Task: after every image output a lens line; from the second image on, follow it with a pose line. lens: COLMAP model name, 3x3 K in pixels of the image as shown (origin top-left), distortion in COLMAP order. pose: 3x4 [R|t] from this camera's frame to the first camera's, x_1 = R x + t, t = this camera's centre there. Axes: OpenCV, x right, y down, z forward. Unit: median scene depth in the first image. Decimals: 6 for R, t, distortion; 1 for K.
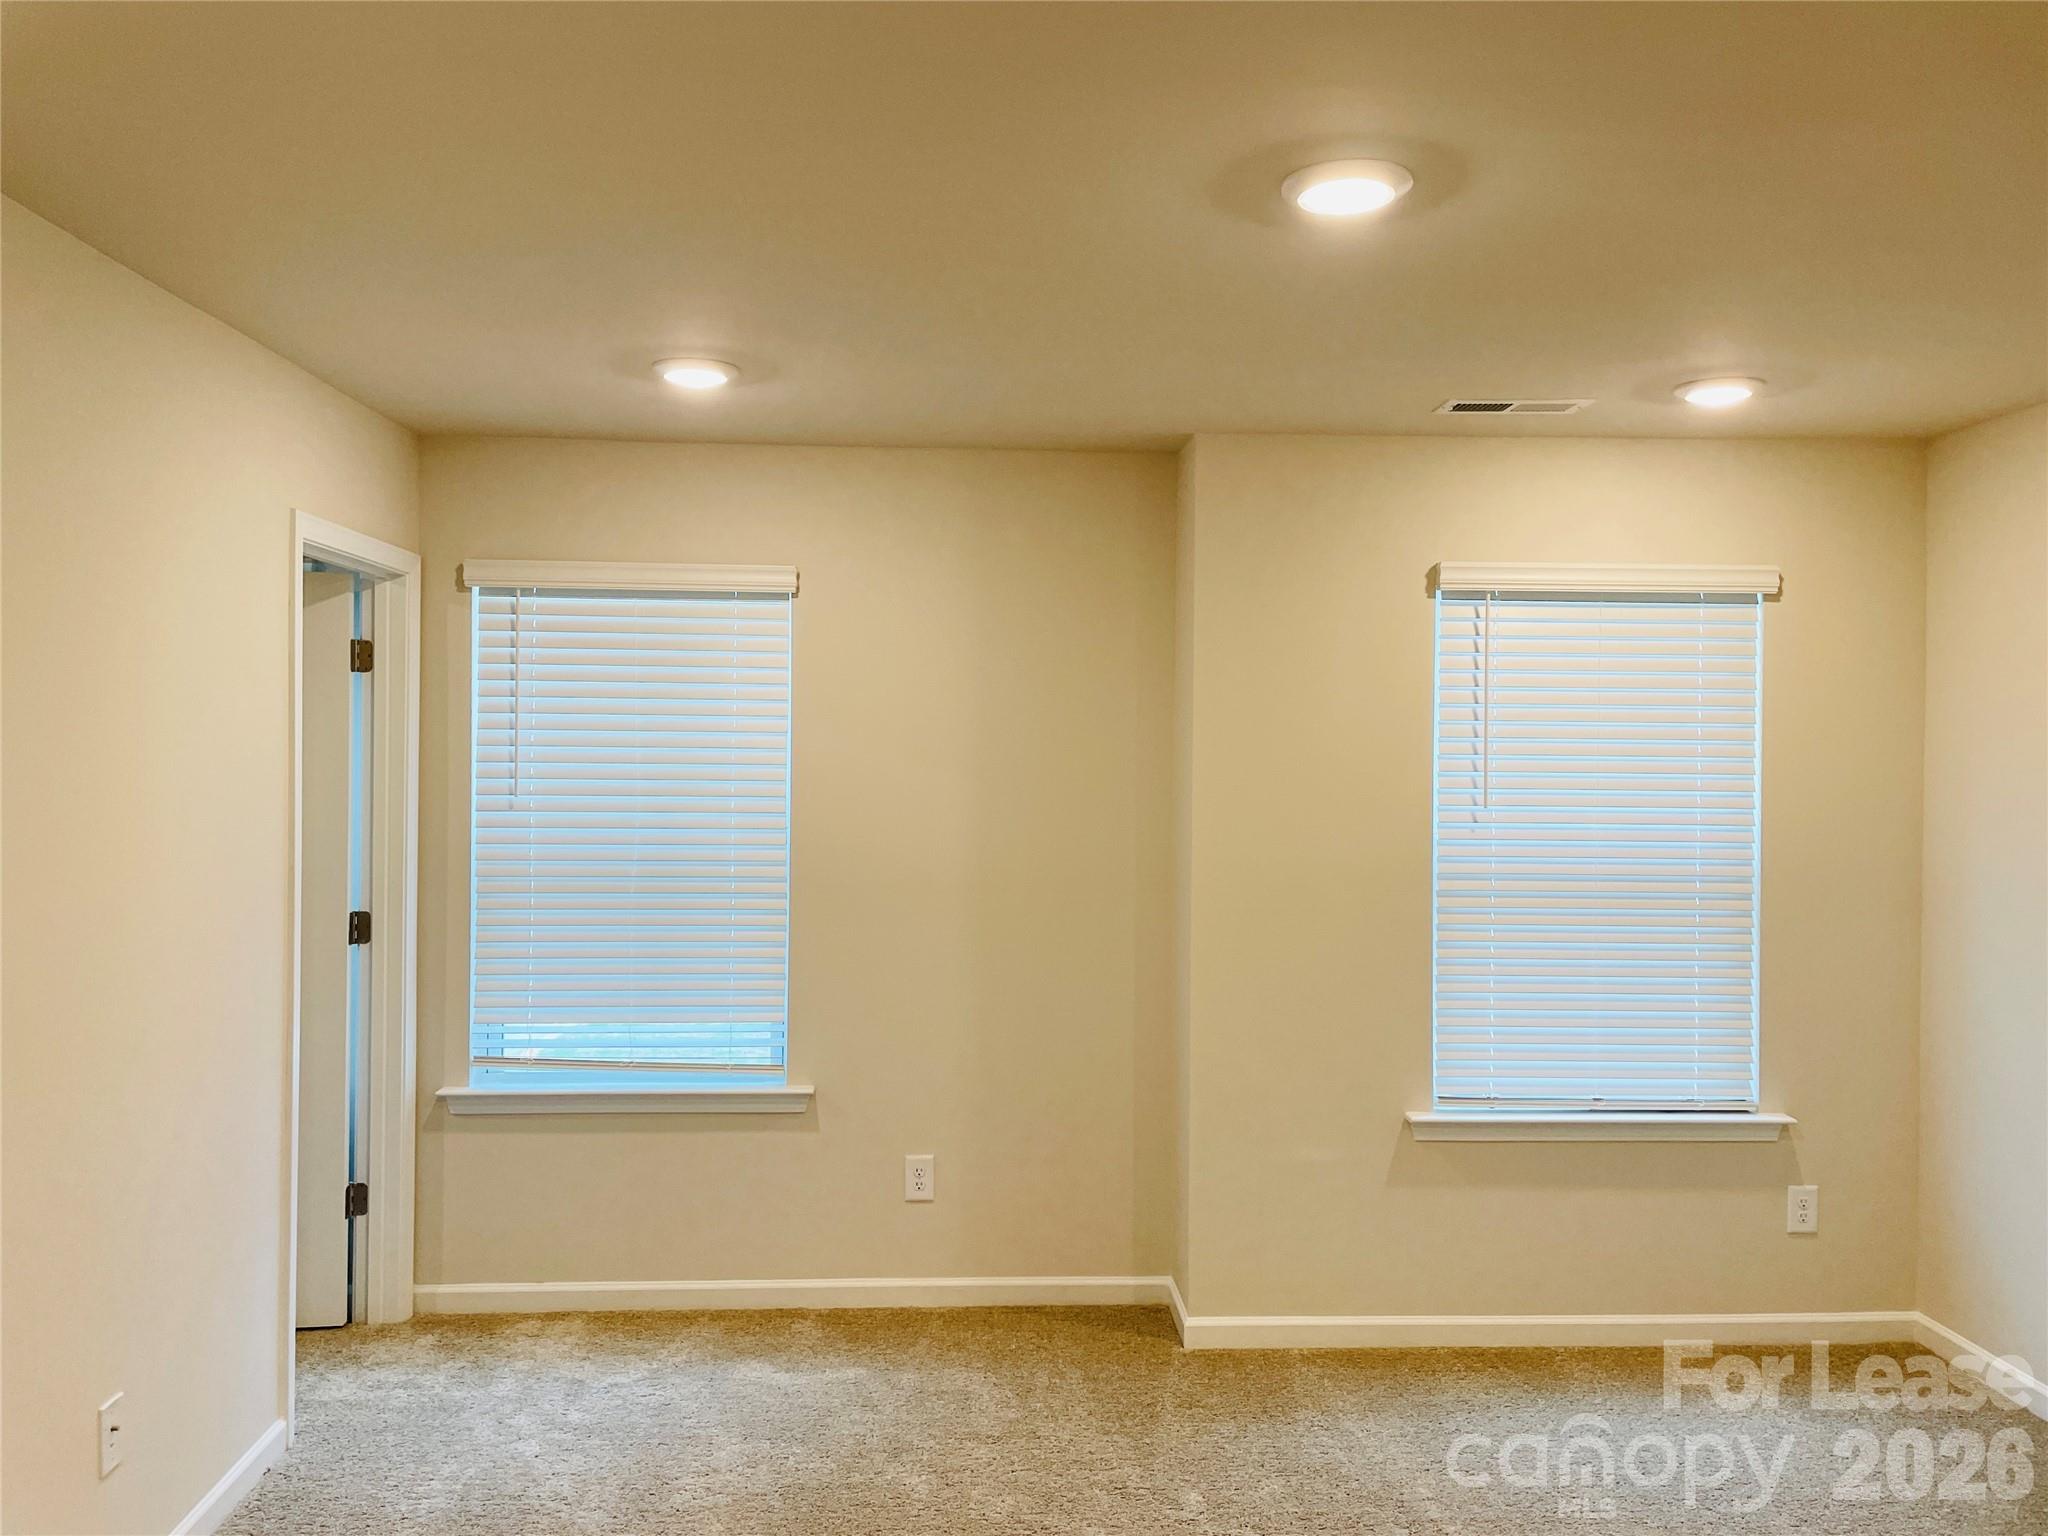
lens RADIAL K [[1549.3, 0, 1019.8], [0, 1549.3, 763.6], [0, 0, 1]] dist [0.092231, -0.116981]
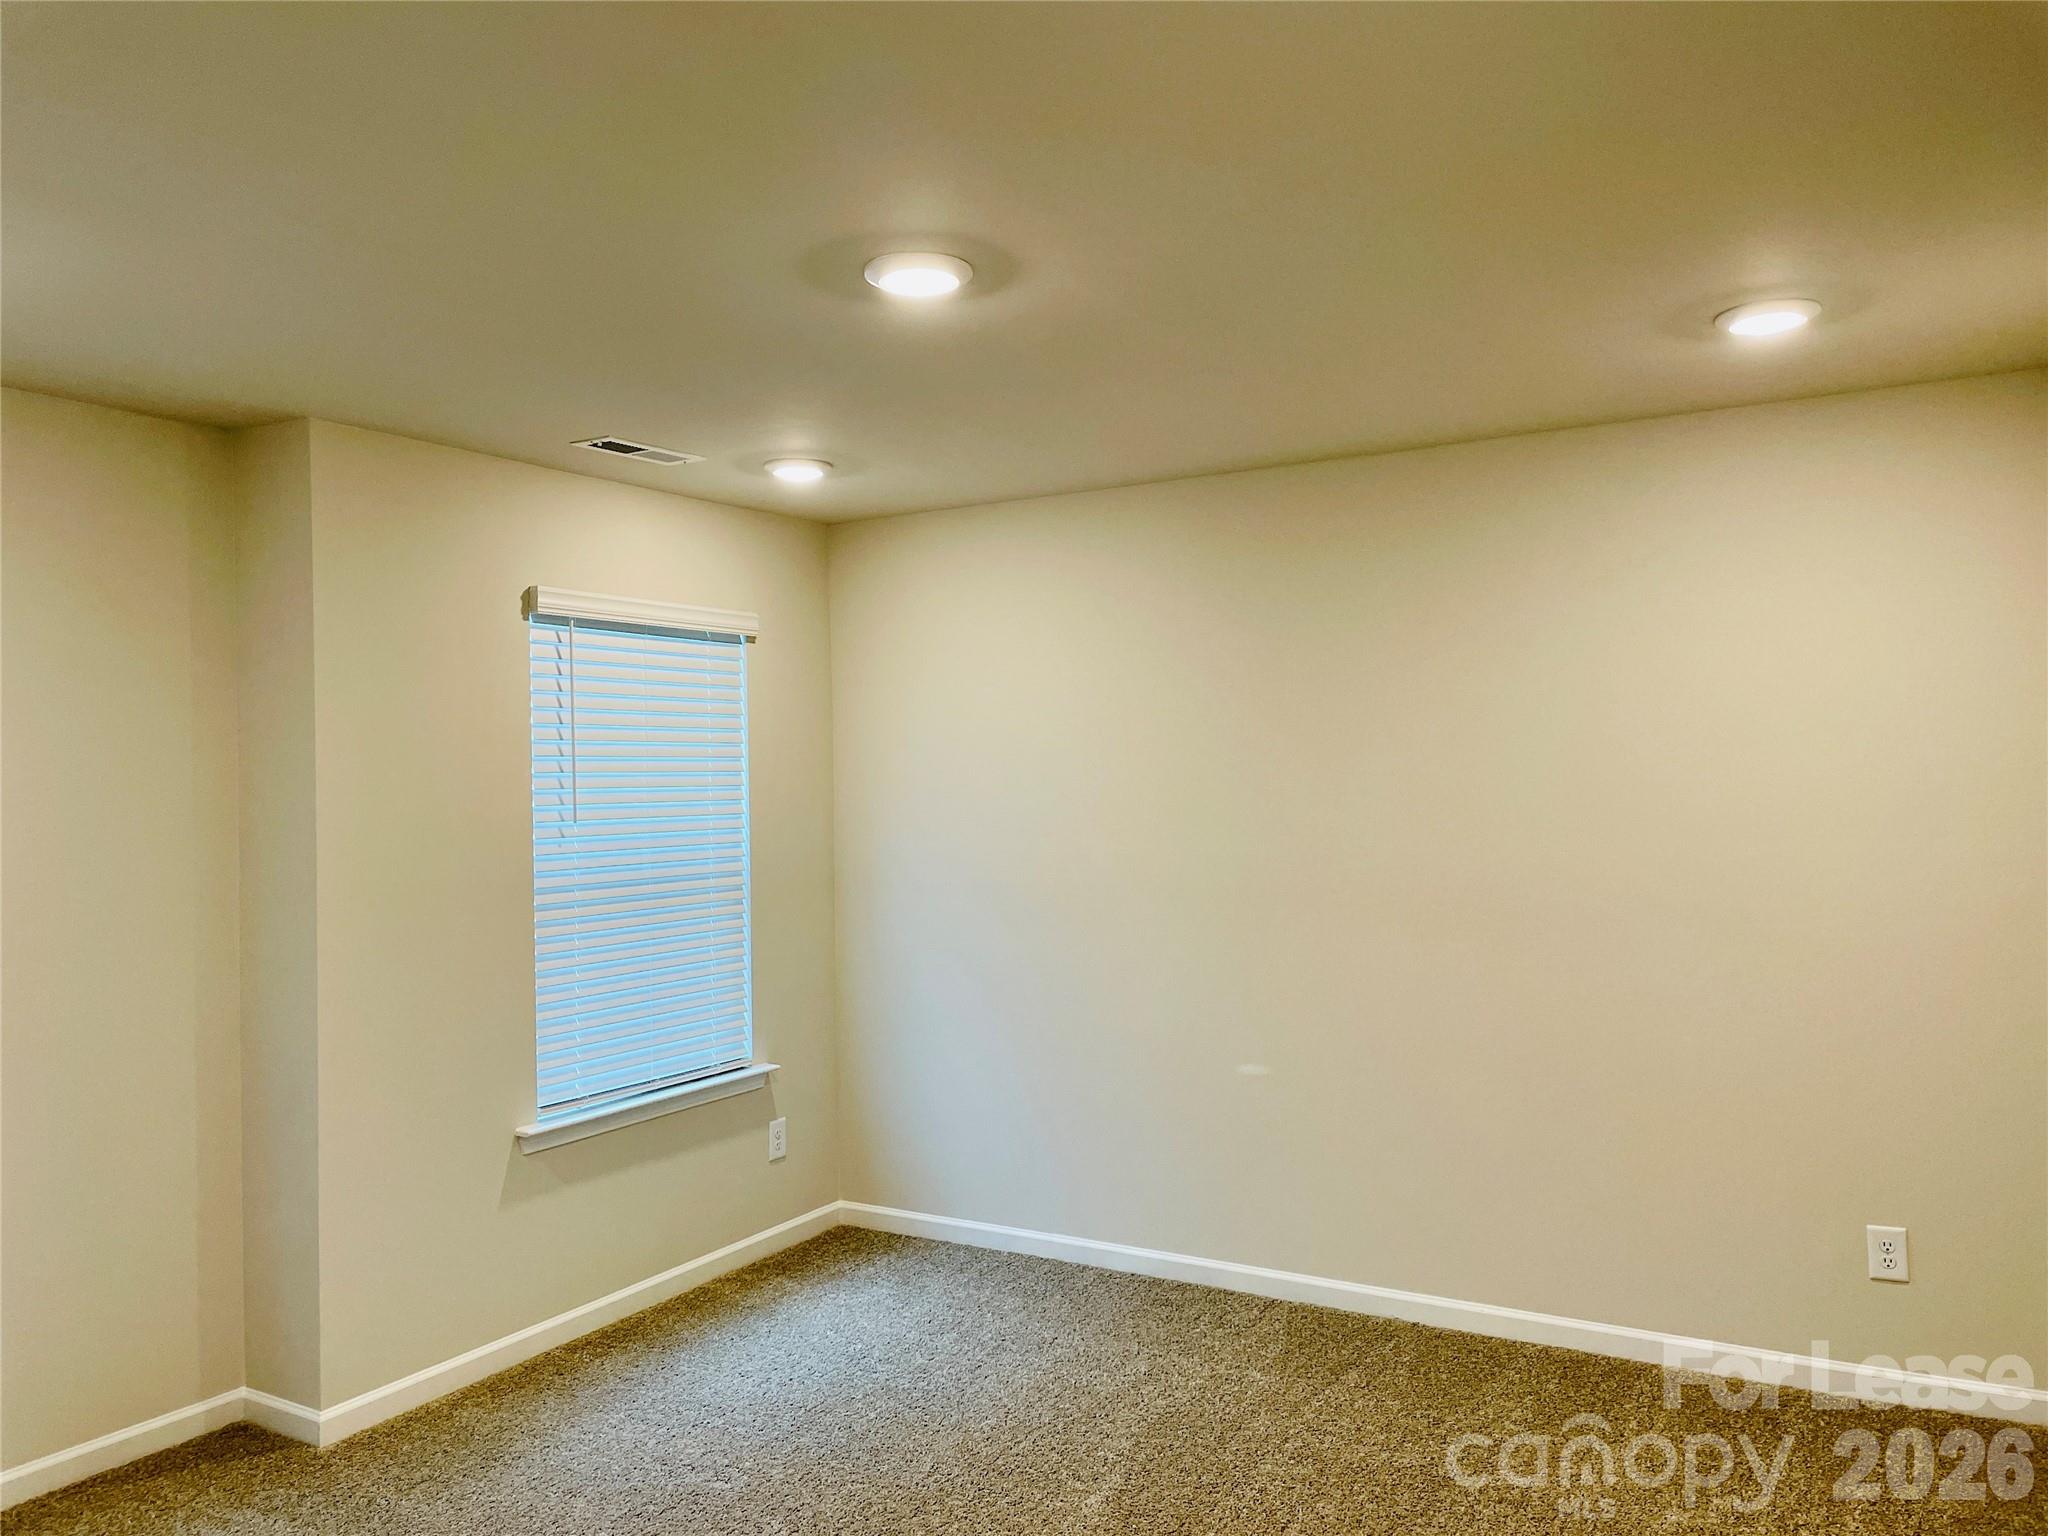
lens RADIAL K [[1549.3, 0, 1032.2], [0, 1549.3, 771.3], [0, 0, 1]] dist [0.092231, -0.116981]
pose [[0.552003, -0.016097, 0.833687, -0.406845], [0.030786, 0.999525, -0.001085, 0.004049], [-0.833274, 0.026265, 0.552236, 0.160007]]
